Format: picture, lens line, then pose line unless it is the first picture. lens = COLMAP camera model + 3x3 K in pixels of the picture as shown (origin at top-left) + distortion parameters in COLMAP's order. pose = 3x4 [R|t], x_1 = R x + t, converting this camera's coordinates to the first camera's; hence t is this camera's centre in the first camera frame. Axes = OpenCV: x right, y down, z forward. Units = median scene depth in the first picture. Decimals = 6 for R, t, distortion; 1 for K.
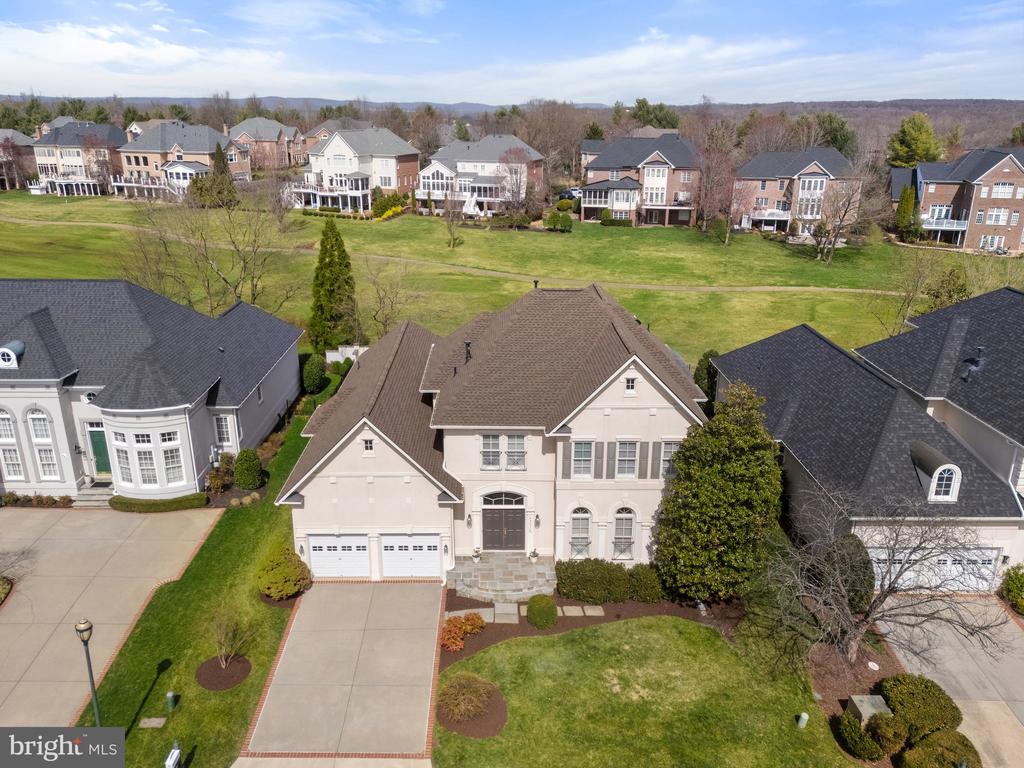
lens RADIAL K [[716.1, 0, 512.0], [0, 716.1, 384.0], [0, 0, 1]] dist [0.021035, -0.004278]
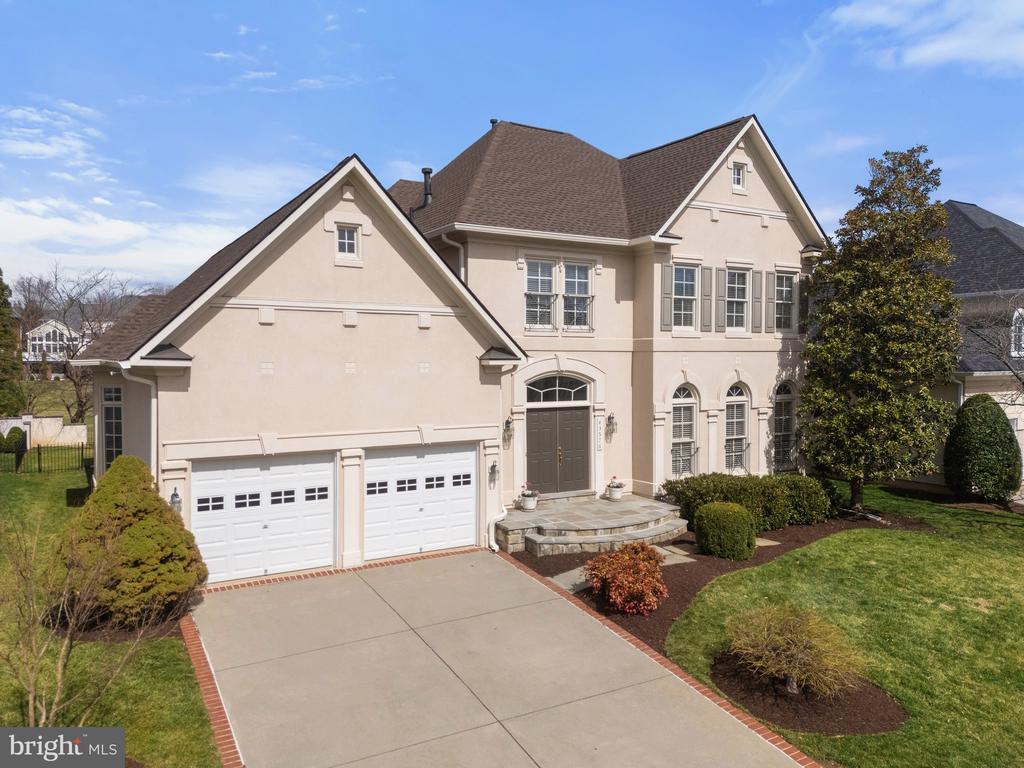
lens RADIAL K [[716.1, 0, 512.0], [0, 716.1, 384.0], [0, 0, 1]] dist [0.021035, -0.004278]
pose [[0.871642, -0.017328, 0.489837, -0.321043], [0.159581, 0.954956, -0.250186, 0.294453], [-0.463437, 0.296242, 0.835145, 0.553598]]
